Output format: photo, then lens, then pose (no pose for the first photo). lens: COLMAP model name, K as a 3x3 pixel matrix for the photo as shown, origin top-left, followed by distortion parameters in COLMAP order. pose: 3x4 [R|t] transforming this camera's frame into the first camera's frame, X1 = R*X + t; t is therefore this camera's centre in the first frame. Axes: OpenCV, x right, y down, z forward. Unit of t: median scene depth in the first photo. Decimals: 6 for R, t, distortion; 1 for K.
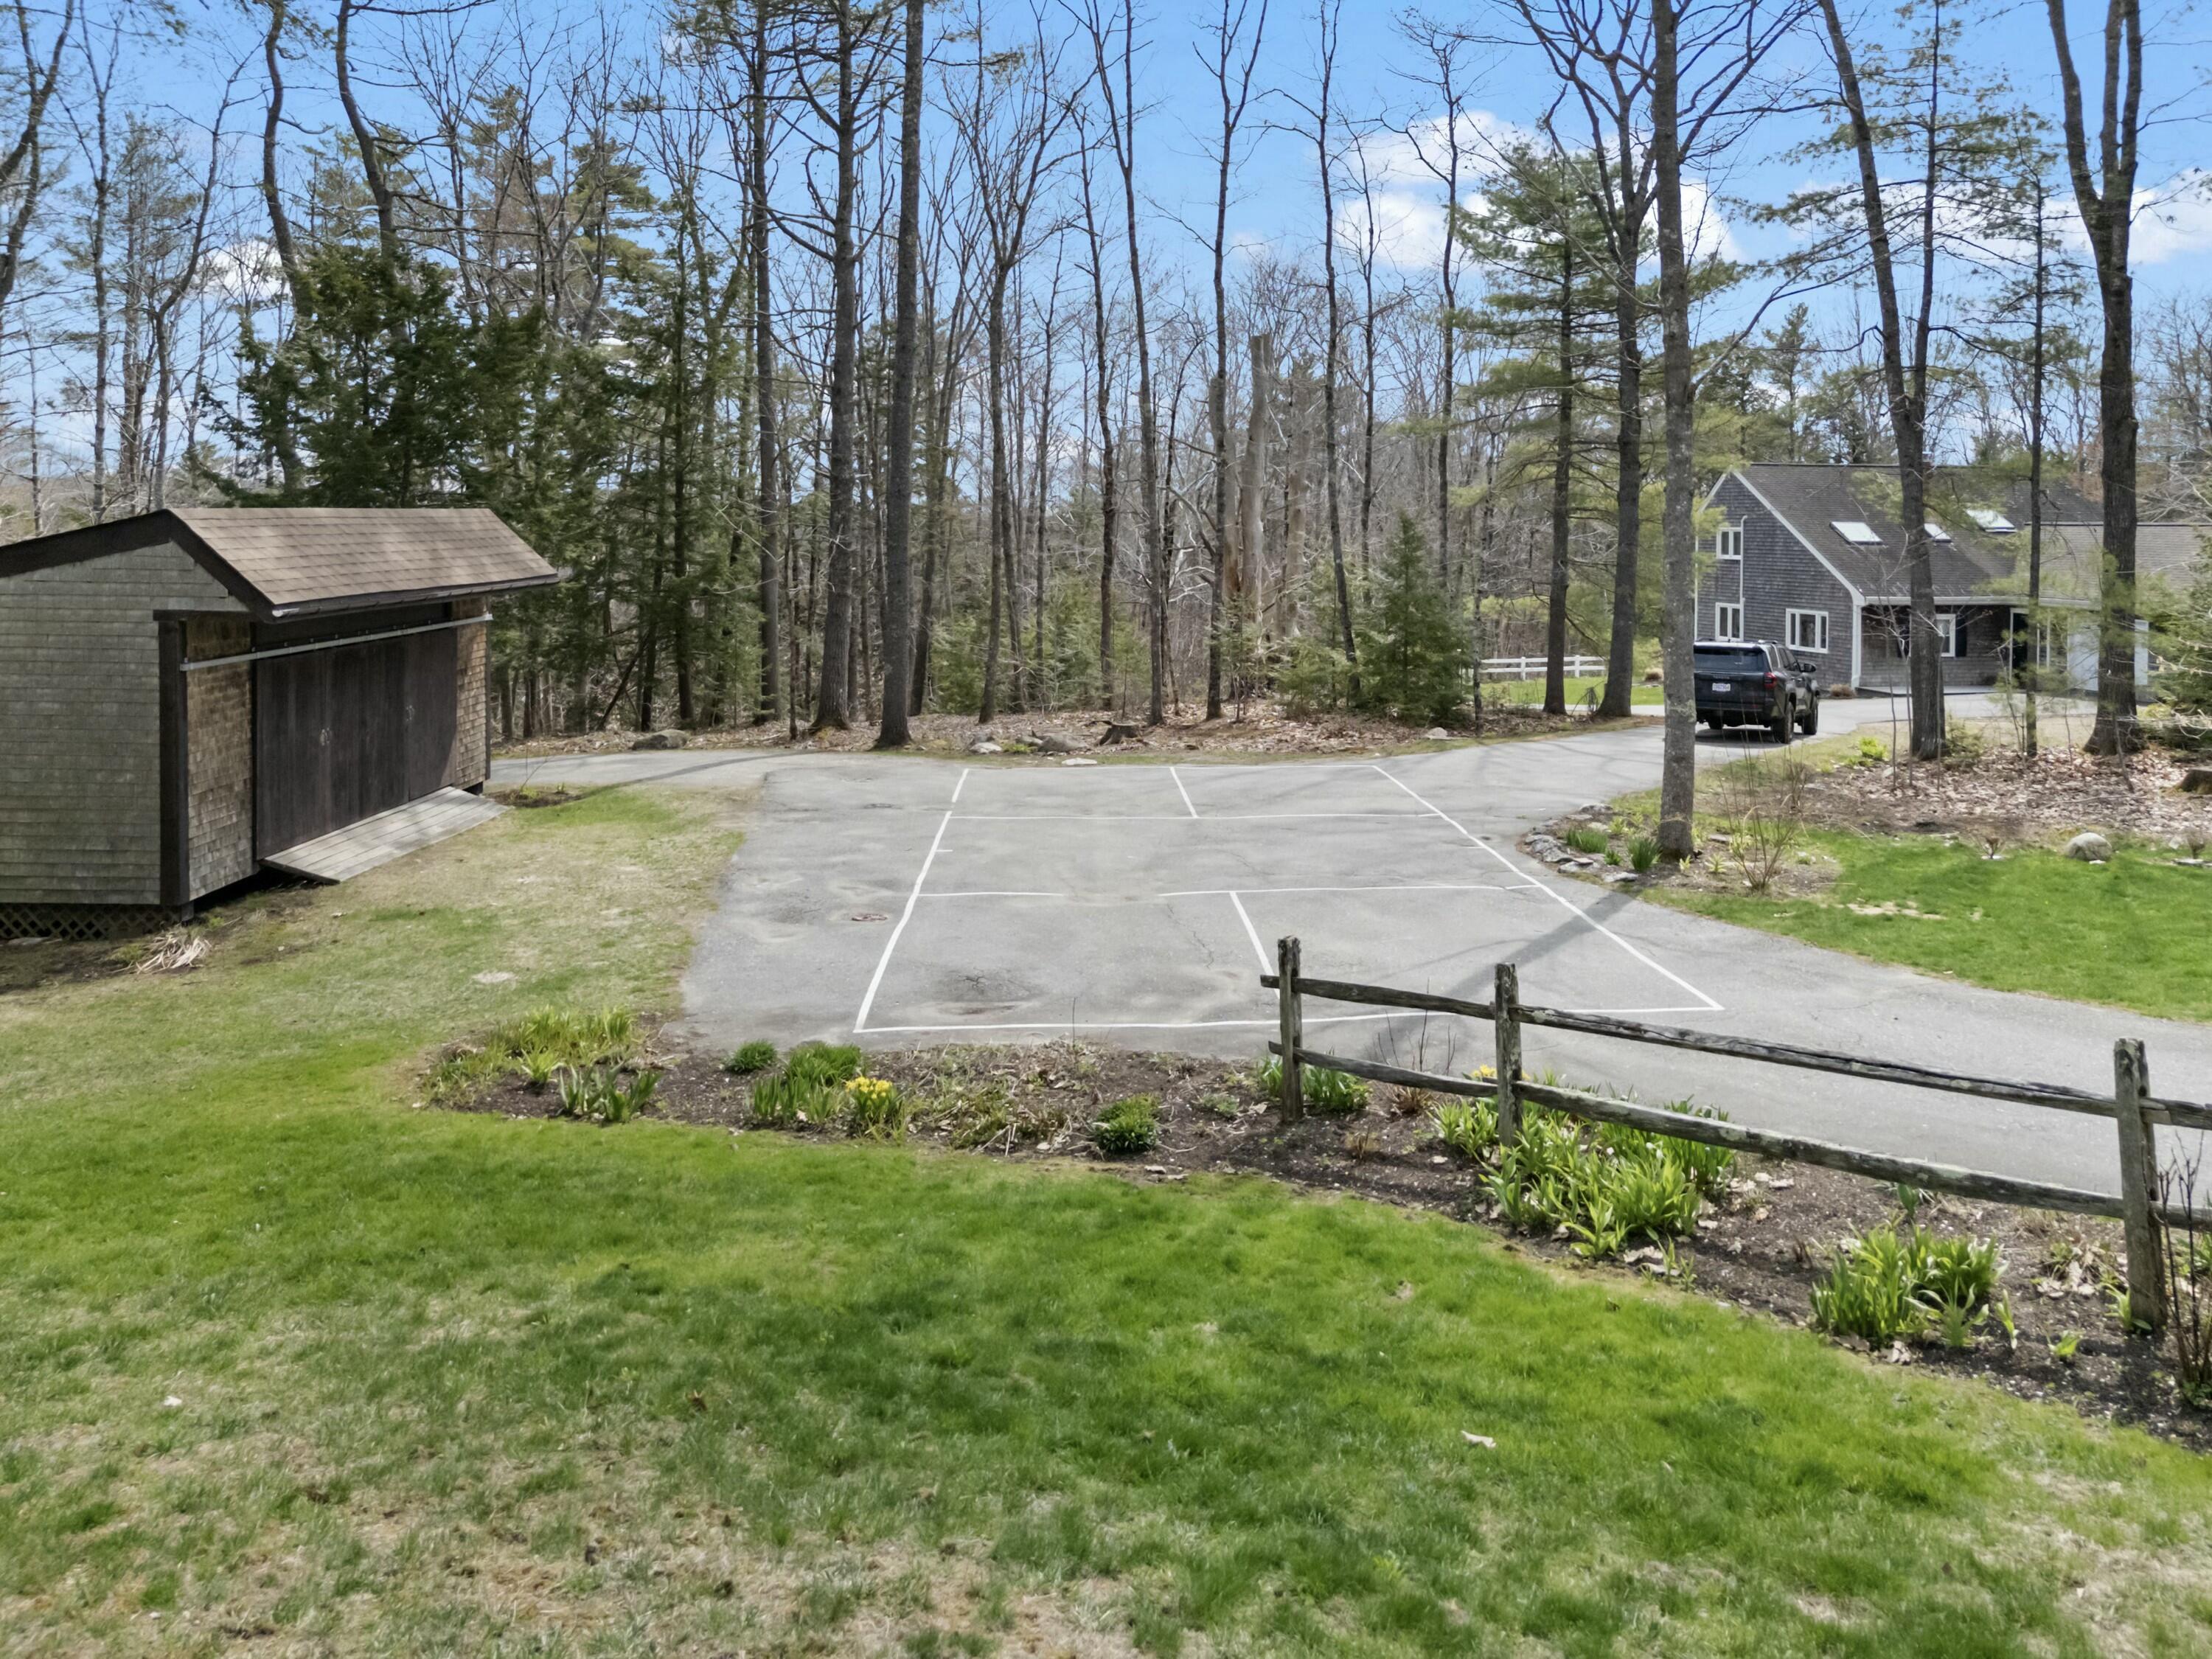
lens RADIAL K [[1614.8, 0, 1106.5], [0, 1614.8, 845.1], [0, 0, 1]] dist [0.133581, -0.201542]
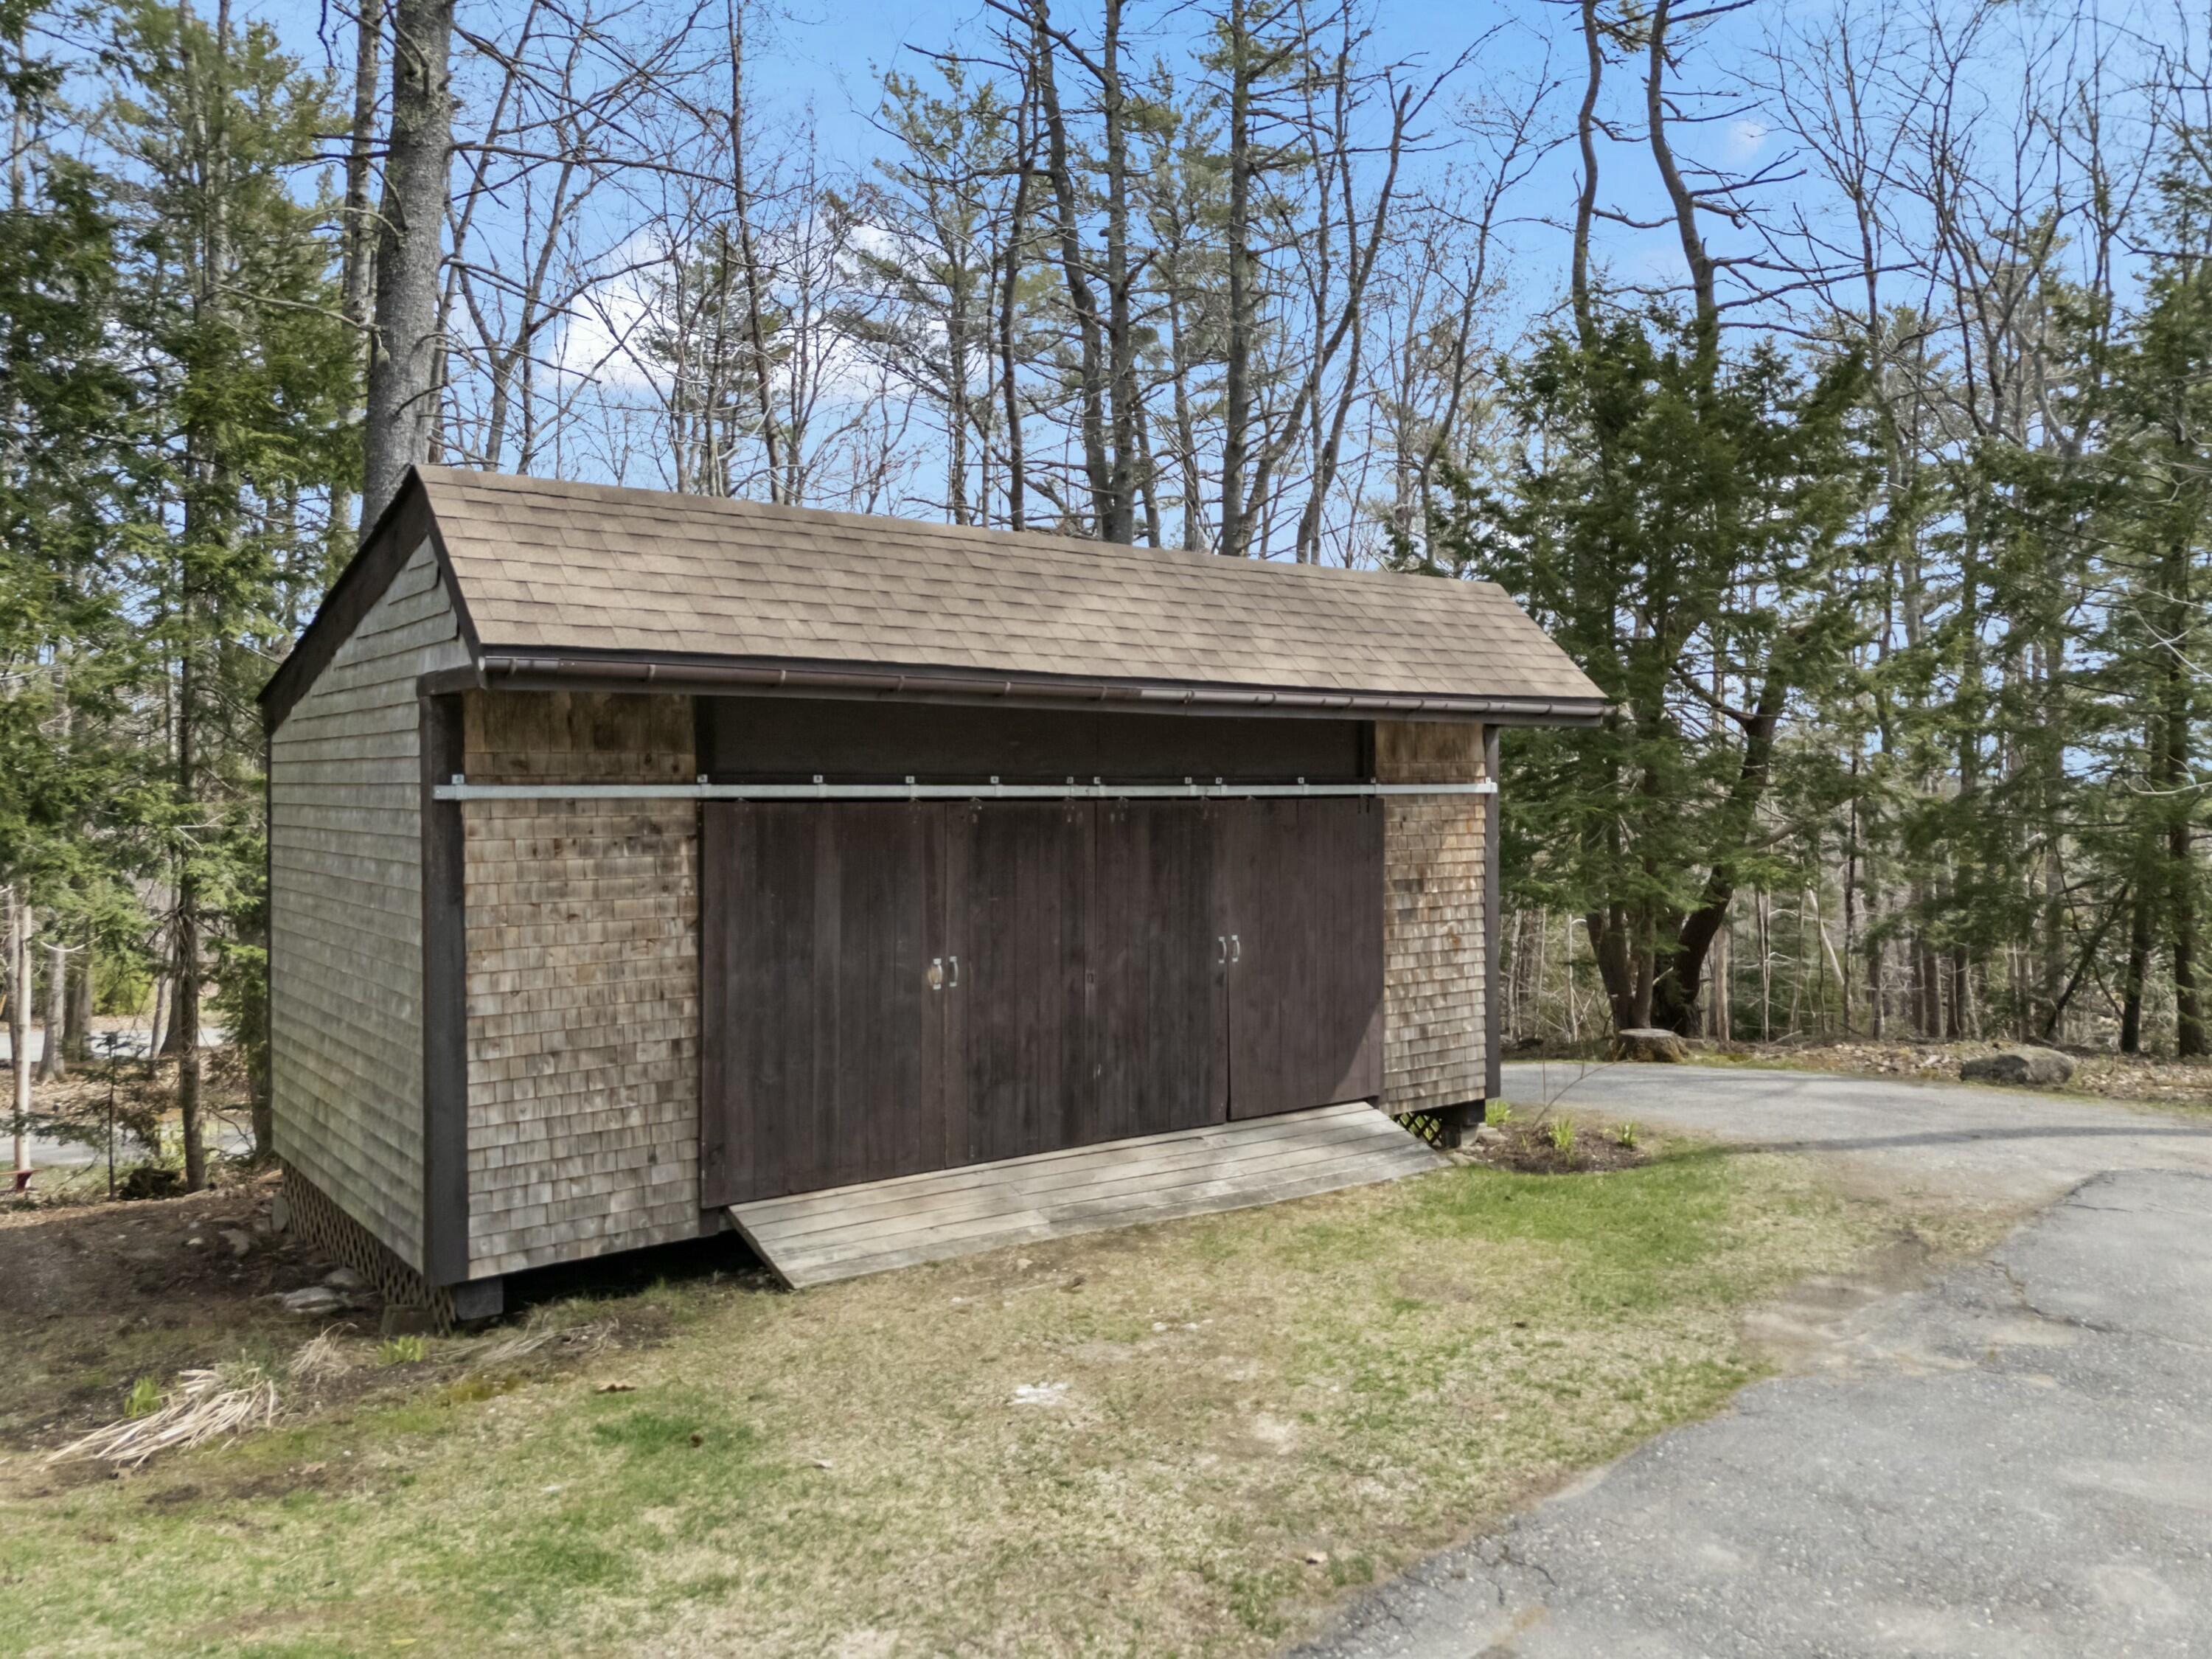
lens RADIAL K [[1614.8, 0, 1106.5], [0, 1614.8, 845.1], [0, 0, 1]] dist [0.133581, -0.201542]
pose [[0.621944, 0.017963, -0.782855, -0.048505], [-0.152329, 0.983414, -0.098453, -0.052405], [0.768102, 0.180484, 0.614365, 0.602423]]
